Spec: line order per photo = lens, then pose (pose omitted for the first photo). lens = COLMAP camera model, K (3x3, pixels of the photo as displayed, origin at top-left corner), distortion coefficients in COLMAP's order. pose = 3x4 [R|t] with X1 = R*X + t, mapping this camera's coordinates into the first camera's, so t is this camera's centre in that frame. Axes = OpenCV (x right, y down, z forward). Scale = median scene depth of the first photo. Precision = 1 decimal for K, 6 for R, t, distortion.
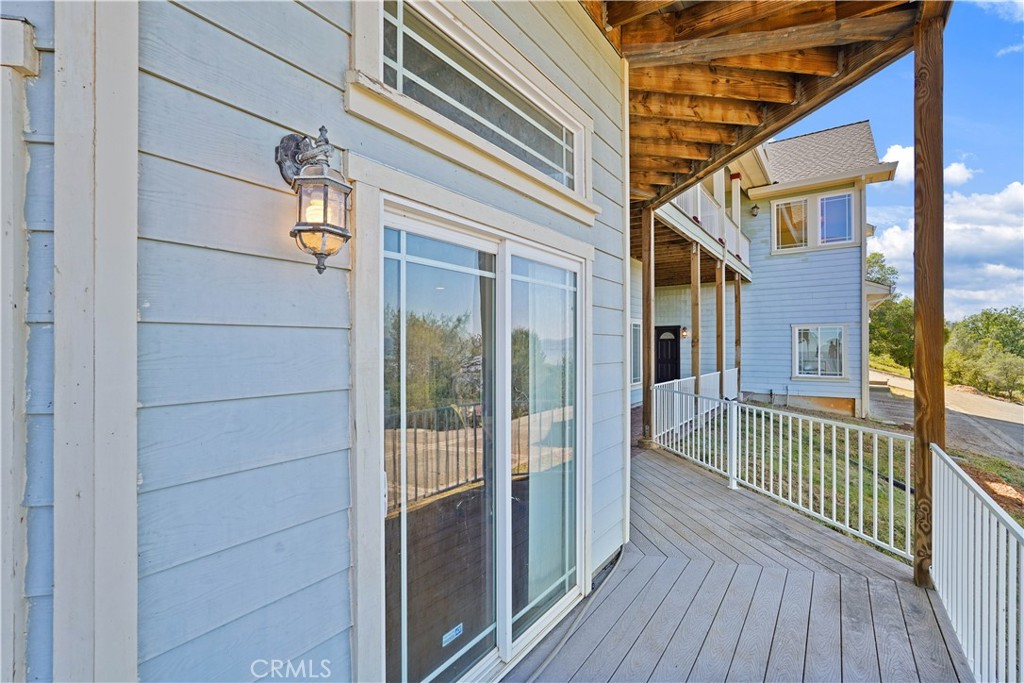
lens RADIAL K [[464.3, 0, 512.0], [0, 464.3, 341.5], [0, 0, 1]] dist [0.000376, 0.000114]
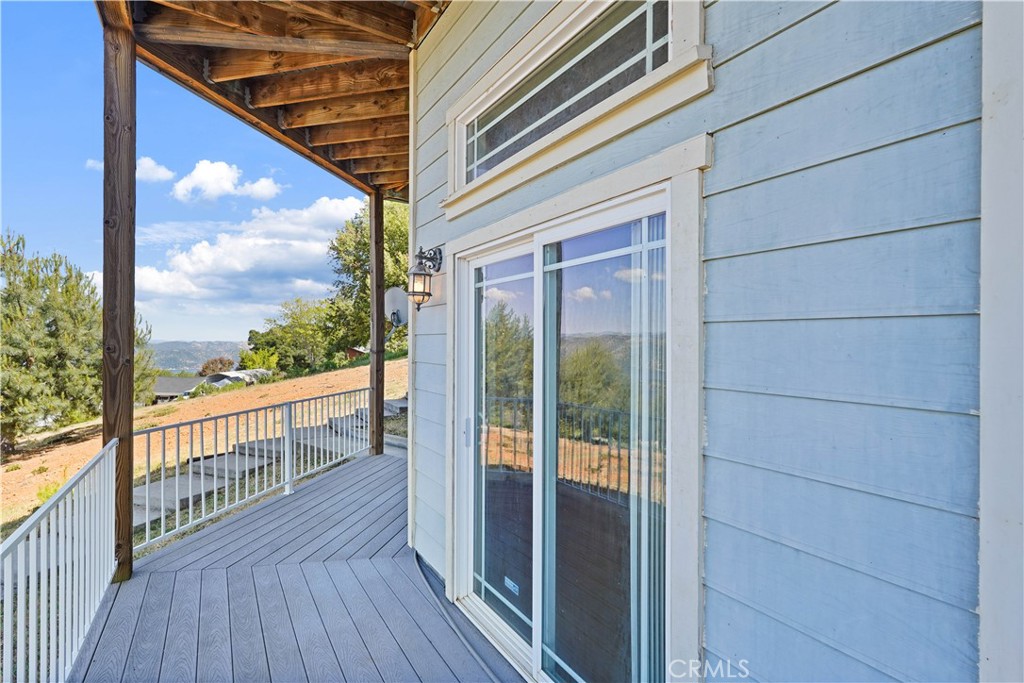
lens RADIAL K [[464.3, 0, 512.0], [0, 464.3, 341.5], [0, 0, 1]] dist [0.000376, 0.000114]
pose [[-0.366111, -0.002759, -0.930567, 0.911653], [0.001282, 0.999993, -0.003469, 0.006814], [0.930570, -0.002463, -0.366105, 1.327927]]
